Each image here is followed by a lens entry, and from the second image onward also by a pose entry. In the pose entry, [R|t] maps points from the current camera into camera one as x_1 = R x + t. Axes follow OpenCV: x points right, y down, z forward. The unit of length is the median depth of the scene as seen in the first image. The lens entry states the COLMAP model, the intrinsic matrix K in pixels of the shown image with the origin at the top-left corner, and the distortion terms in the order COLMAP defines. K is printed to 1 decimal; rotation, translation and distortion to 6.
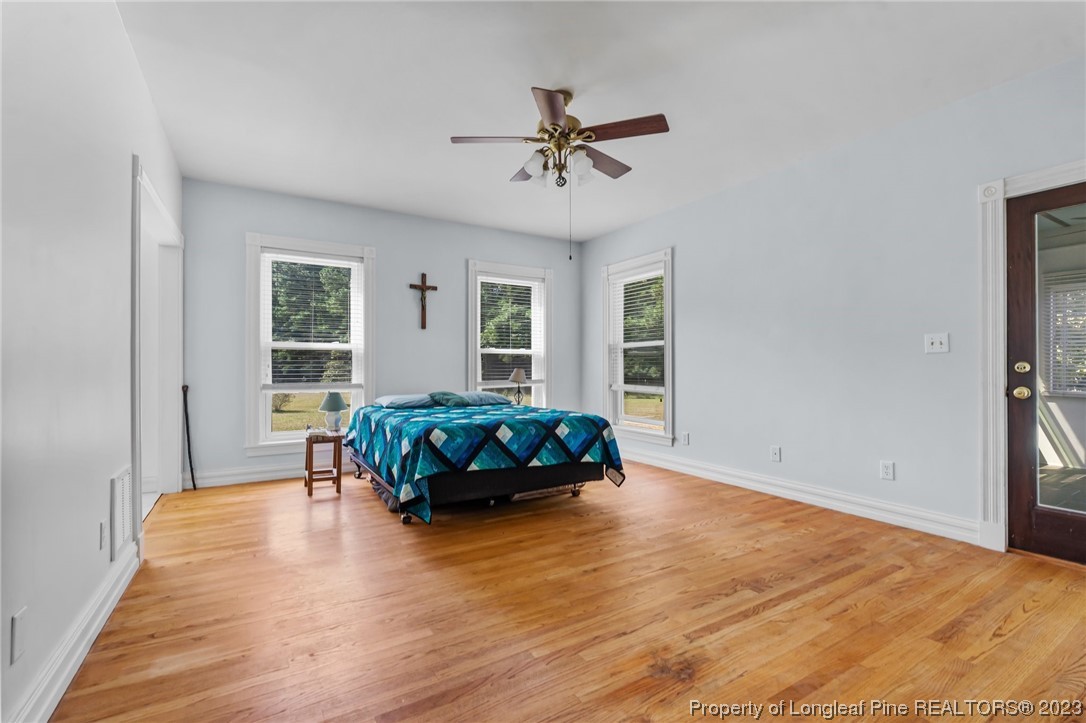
lens RADIAL K [[477.7, 0, 537.7], [0, 477.7, 365.1], [0, 0, 1]] dist [-0.009013, 0.000108]
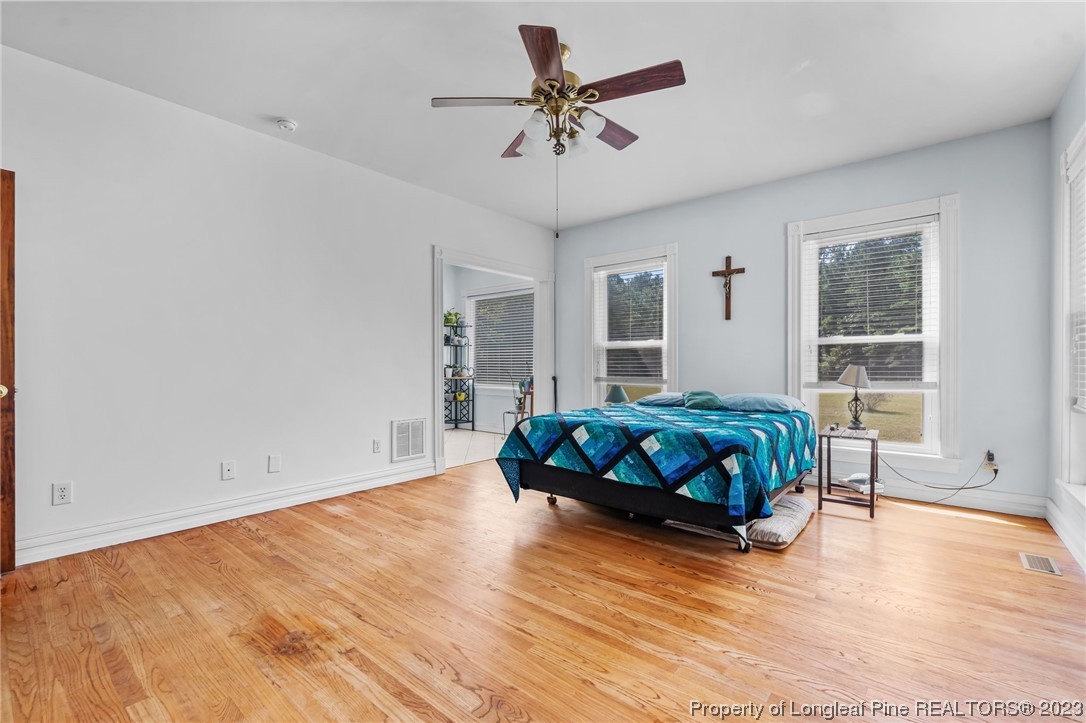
lens RADIAL K [[477.7, 0, 534.4], [0, 477.7, 365.9], [0, 0, 1]] dist [-0.009013, 0.000108]
pose [[0.319500, 0.004388, -0.947576, 0.735684], [0.005807, 0.999961, 0.006589, 0.002596], [0.947569, -0.007607, 0.319462, 0.584845]]
